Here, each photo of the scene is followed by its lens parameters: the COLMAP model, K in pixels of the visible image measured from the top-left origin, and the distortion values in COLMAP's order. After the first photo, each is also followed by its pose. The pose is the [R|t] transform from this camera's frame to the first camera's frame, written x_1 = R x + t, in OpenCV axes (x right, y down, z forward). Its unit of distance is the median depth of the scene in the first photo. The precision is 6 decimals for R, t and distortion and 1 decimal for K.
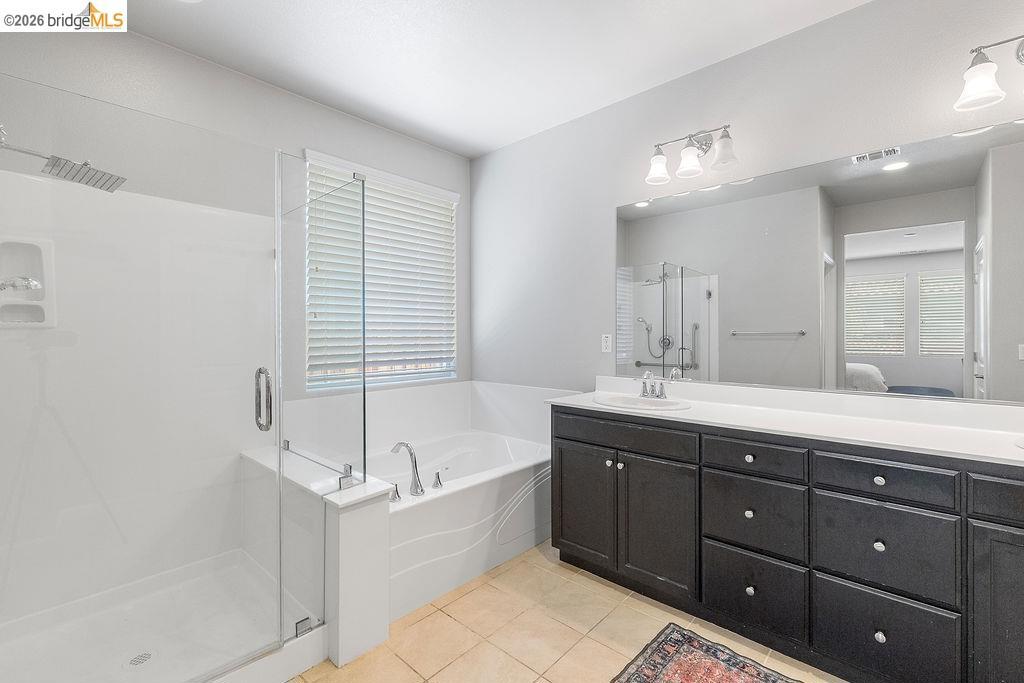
lens RADIAL K [[445.6, 0, 510.5], [0, 445.6, 338.8], [0, 0, 1]] dist [-0.001367, 0.000293]
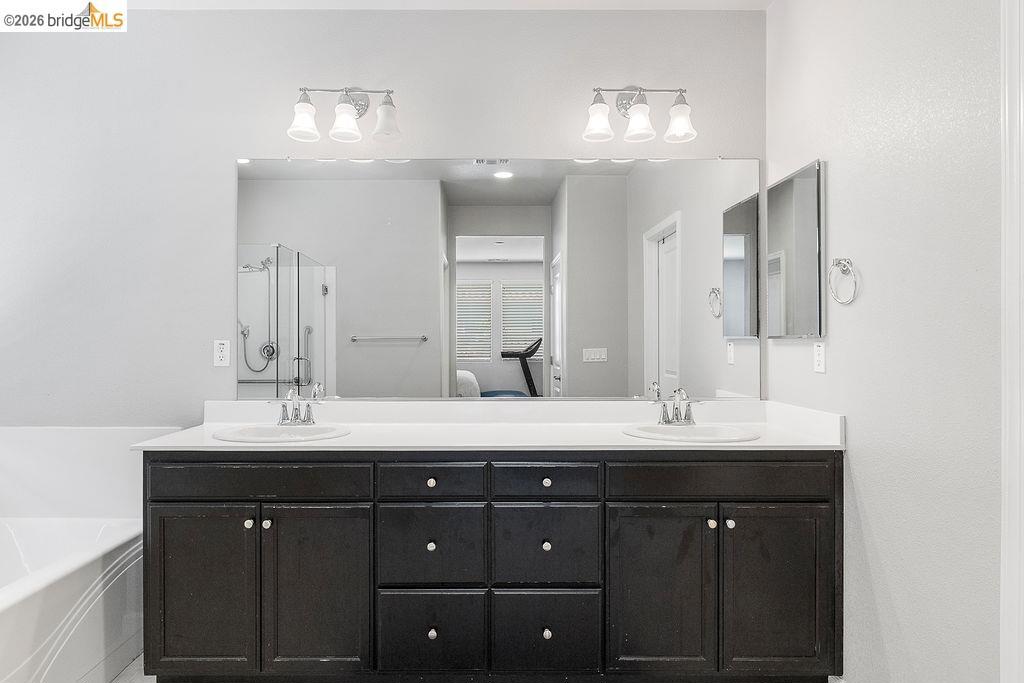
lens RADIAL K [[582.1, 0, 512.8], [0, 582.1, 345.5], [0, 0, 1]] dist [-0.006283, -0.000364]
pose [[0.730844, -0.005991, 0.682518, -0.084956], [0.006385, 0.999978, 0.001940, -0.000494], [-0.682515, 0.002940, 0.730866, 0.041191]]
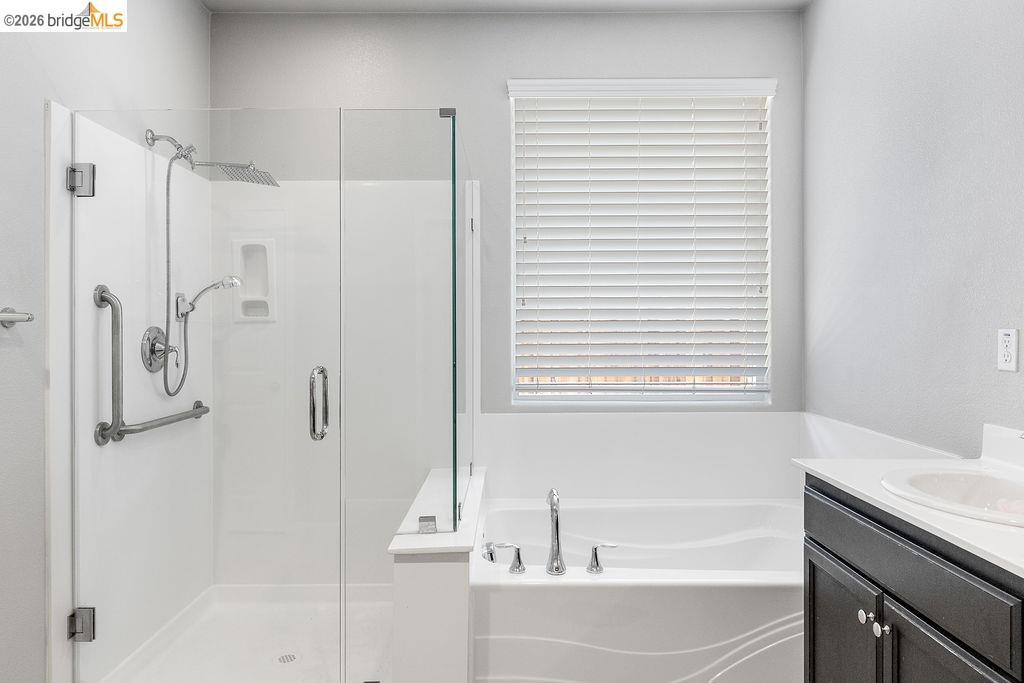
lens RADIAL K [[675.0, 0, 512.0], [0, 675.0, 341.5], [0, 0, 1]] dist [0.003869, 0.000565]
pose [[0.681880, 0.015249, -0.731305, 0.448845], [-0.007280, 0.999875, 0.014060, -0.003402], [0.731428, -0.004263, 0.681905, 0.266202]]
